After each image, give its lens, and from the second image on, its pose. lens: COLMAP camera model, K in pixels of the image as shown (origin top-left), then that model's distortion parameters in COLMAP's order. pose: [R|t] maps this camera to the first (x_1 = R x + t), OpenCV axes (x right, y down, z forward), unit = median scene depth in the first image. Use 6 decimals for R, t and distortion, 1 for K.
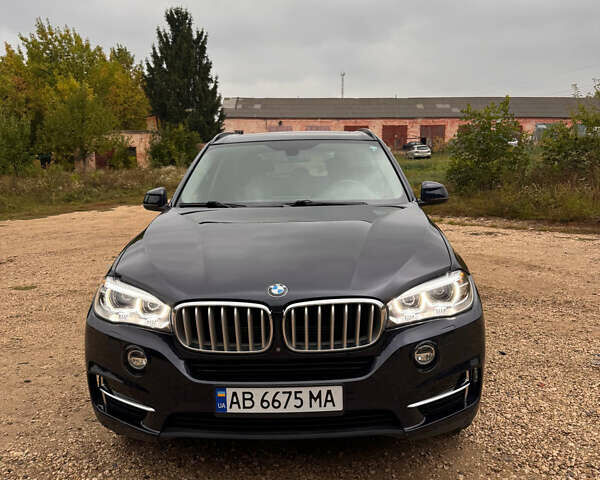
lens RADIAL K [[570.5, 0, 300.0], [0, 570.5, 240.0], [0, 0, 1]] dist [0.129234, -0.211032]
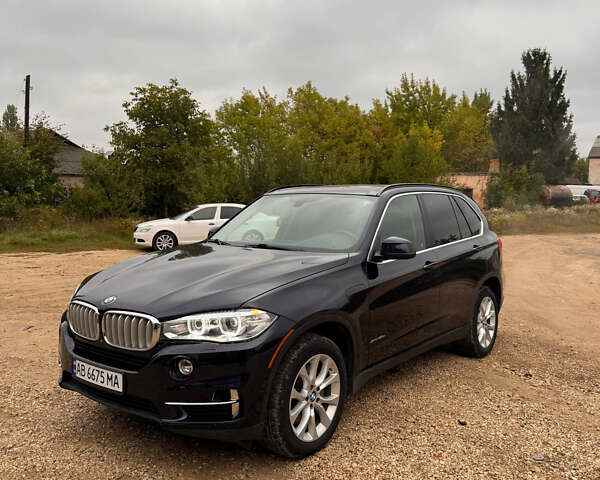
lens RADIAL K [[570.5, 0, 300.0], [0, 570.5, 240.0], [0, 0, 1]] dist [0.129234, -0.211032]
pose [[0.805839, 0.080528, -0.586634, 0.071716], [-0.120010, 0.992360, -0.028631, -0.004663], [0.579846, 0.093474, 0.809346, 0.005285]]
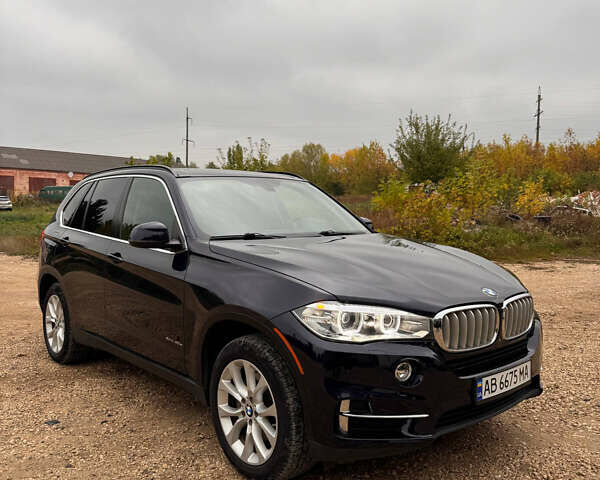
lens RADIAL K [[570.5, 0, 300.0], [0, 570.5, 240.0], [0, 0, 1]] dist [0.129234, -0.211032]
pose [[0.717175, -0.008885, 0.696836, -0.072750], [0.077675, 0.994707, -0.067259, 0.001623], [-0.692550, 0.102364, 0.714070, 0.023030]]
